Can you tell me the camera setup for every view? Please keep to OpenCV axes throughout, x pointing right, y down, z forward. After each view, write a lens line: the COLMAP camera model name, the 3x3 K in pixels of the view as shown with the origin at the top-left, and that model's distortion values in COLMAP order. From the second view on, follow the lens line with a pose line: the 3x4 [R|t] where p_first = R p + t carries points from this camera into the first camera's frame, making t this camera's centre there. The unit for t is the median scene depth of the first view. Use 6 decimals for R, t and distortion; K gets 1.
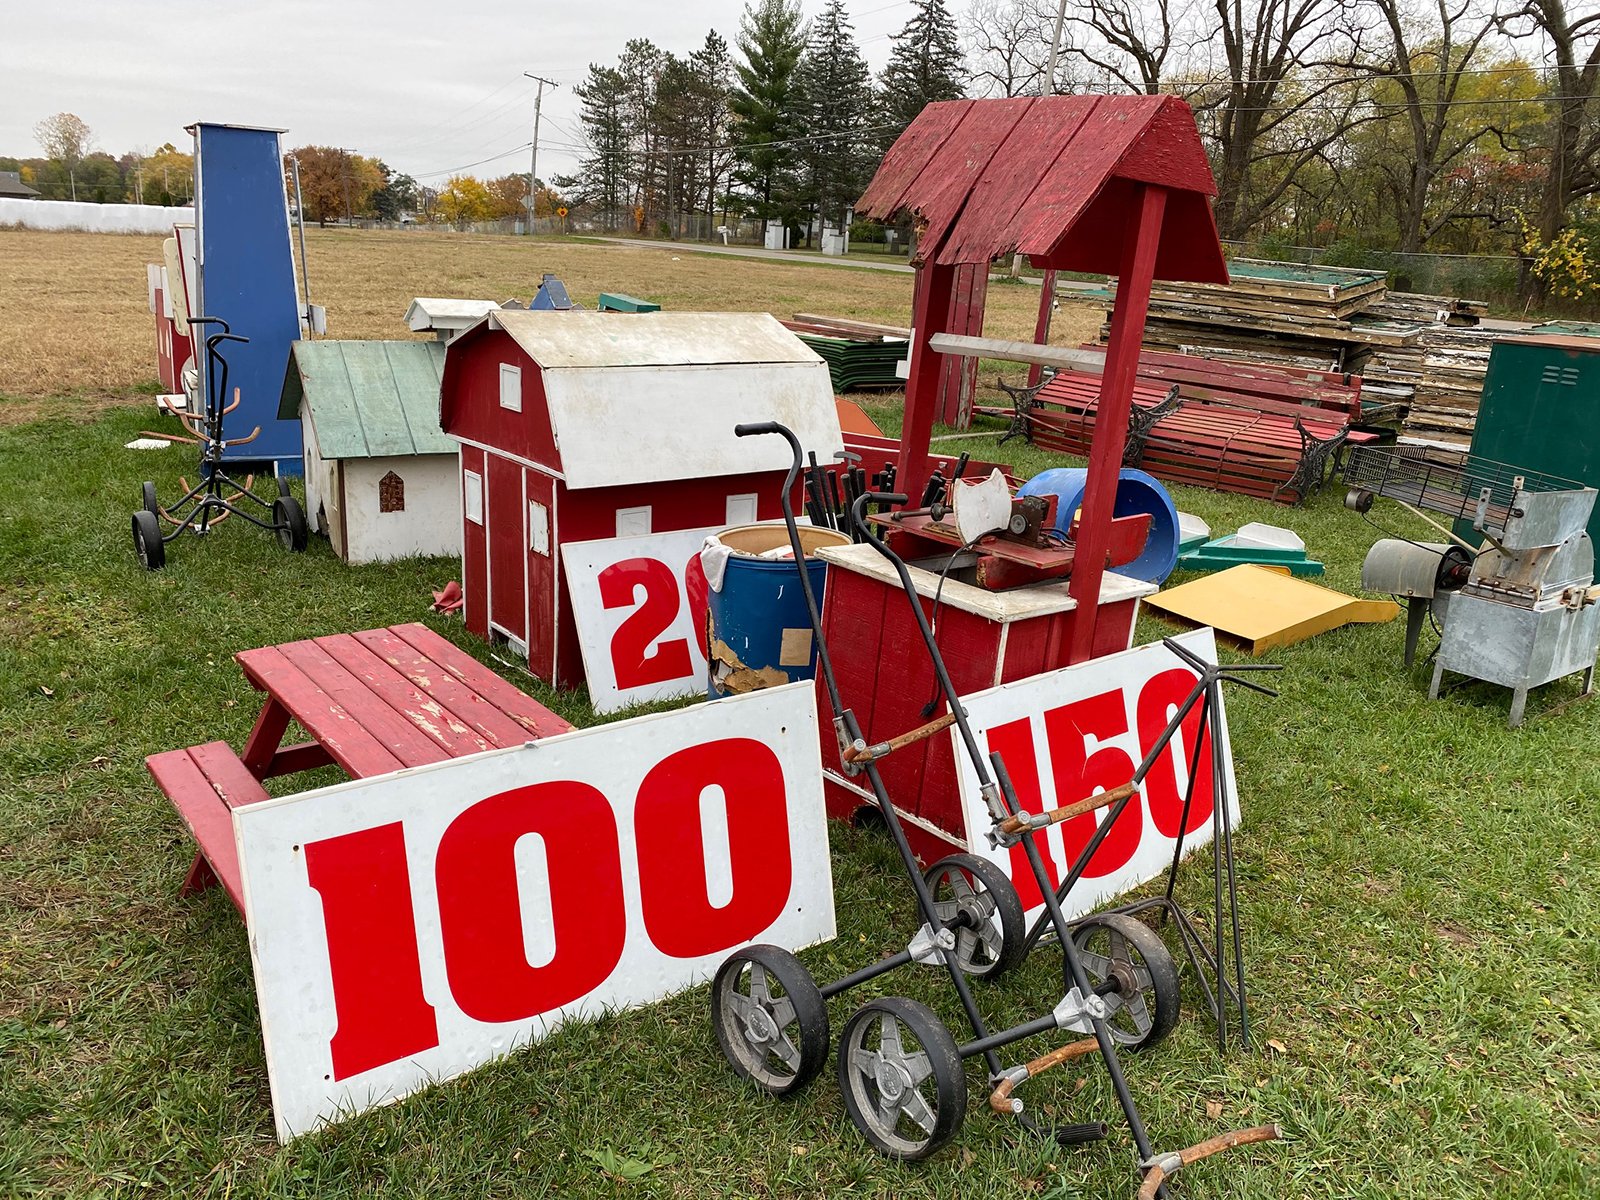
lens RADIAL K [[1233.5, 0, 804.2], [0, 1233.5, 592.8], [0, 0, 1]] dist [0.029825, -0.023156]
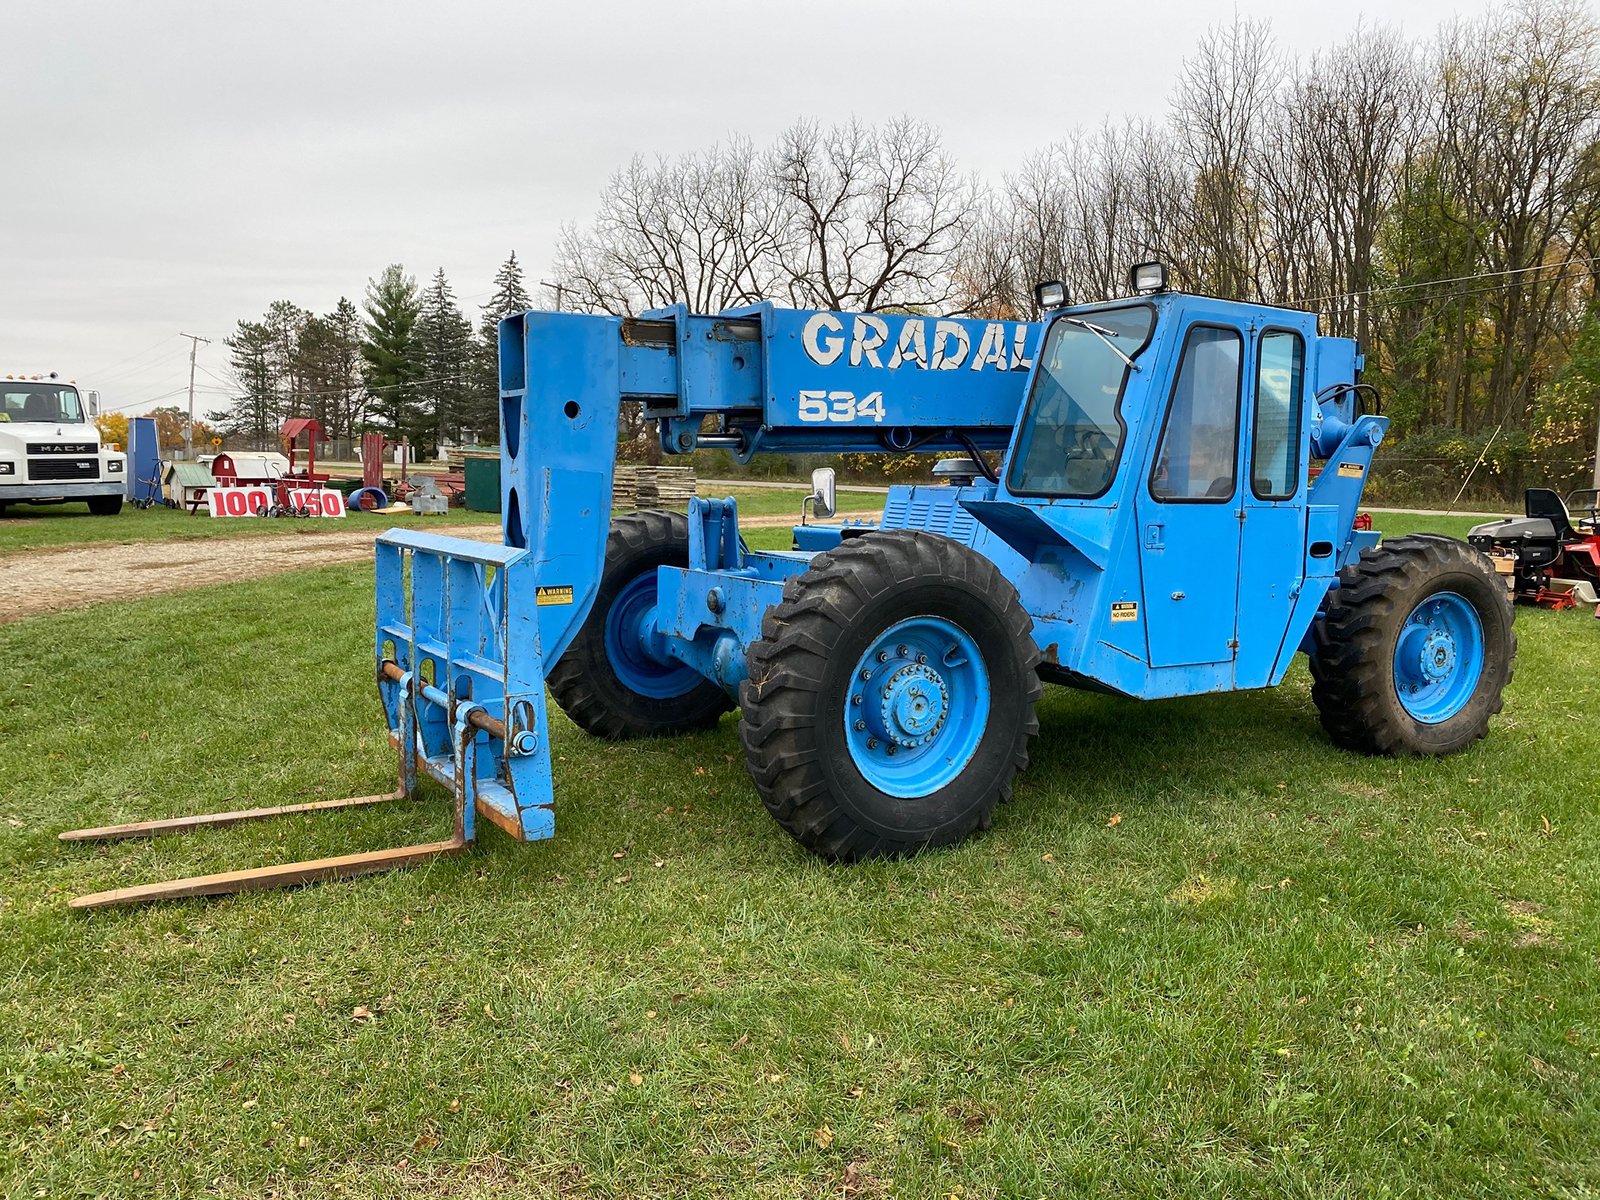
lens RADIAL K [[1233.5, 0, 799.4], [0, 1233.5, 606.6], [0, 0, 1]] dist [0.029825, -0.023156]
pose [[0.967317, -0.065885, 0.244860, 0.044256], [0.103366, 0.984235, -0.143515, 0.079385], [-0.231545, 0.164135, 0.958878, -0.252145]]
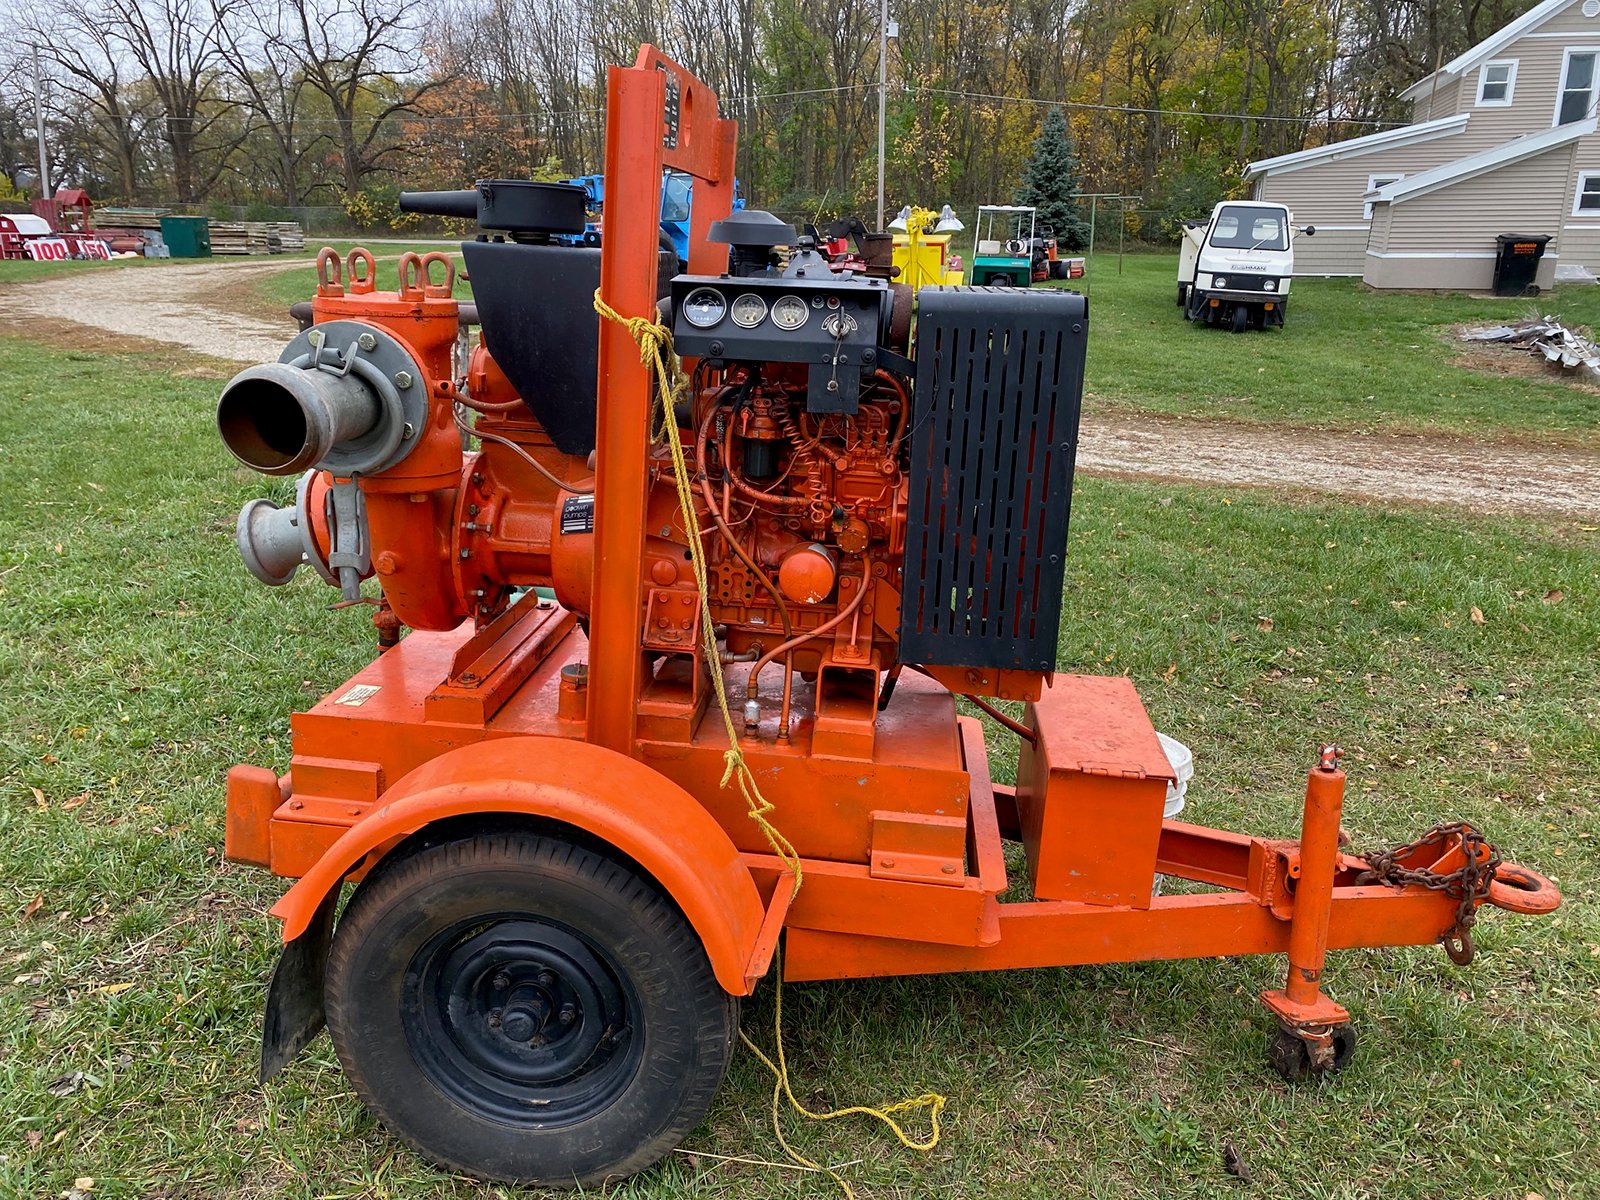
lens RADIAL K [[1233.5, 0, 799.8], [0, 1233.5, 607.0], [0, 0, 1]] dist [0.029825, -0.023156]
pose [[0.761625, -0.241093, 0.601499, -0.087949], [0.217756, 0.969457, 0.112854, 0.122420], [-0.610336, 0.045028, 0.790862, -0.420453]]
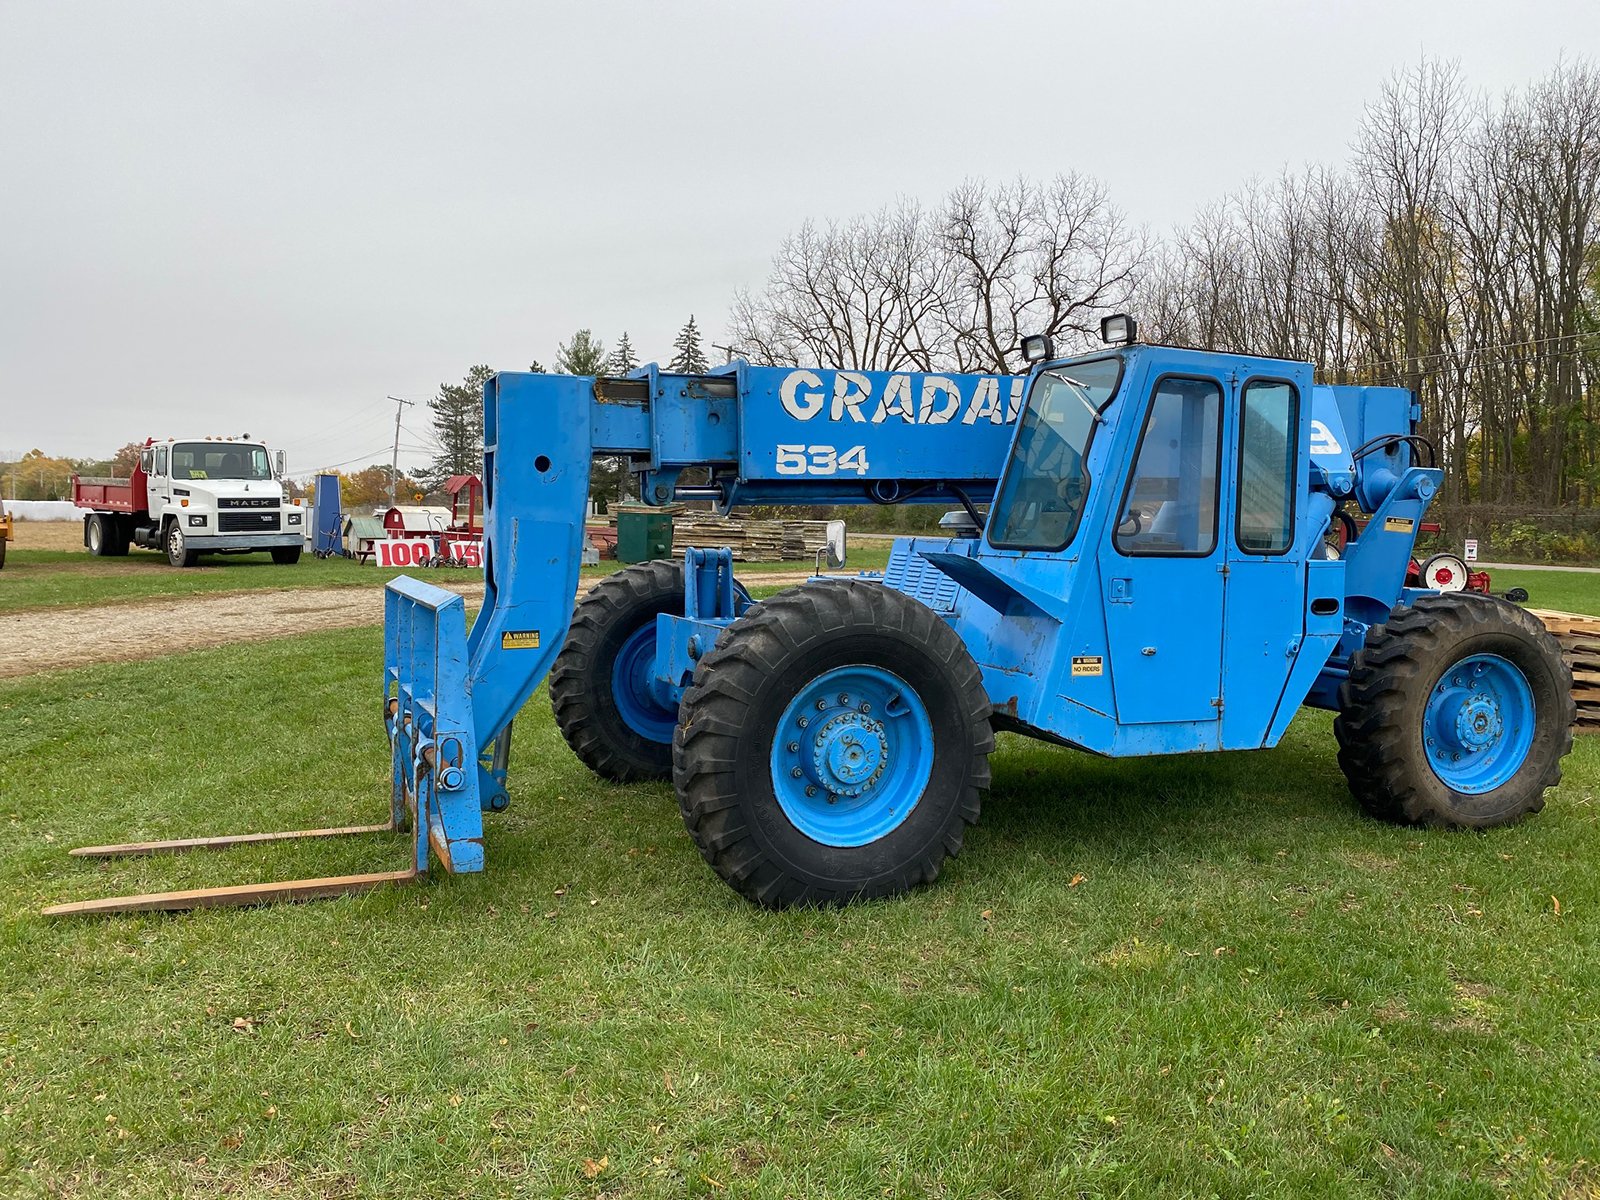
lens RADIAL K [[1233.5, 0, 800.1], [0, 1233.5, 601.6], [0, 0, 1]] dist [0.029825, -0.023156]
pose [[0.993311, -0.042280, 0.107449, 0.053855], [0.063509, 0.977204, -0.202581, 0.080651], [-0.096435, 0.208050, 0.973353, -0.254810]]
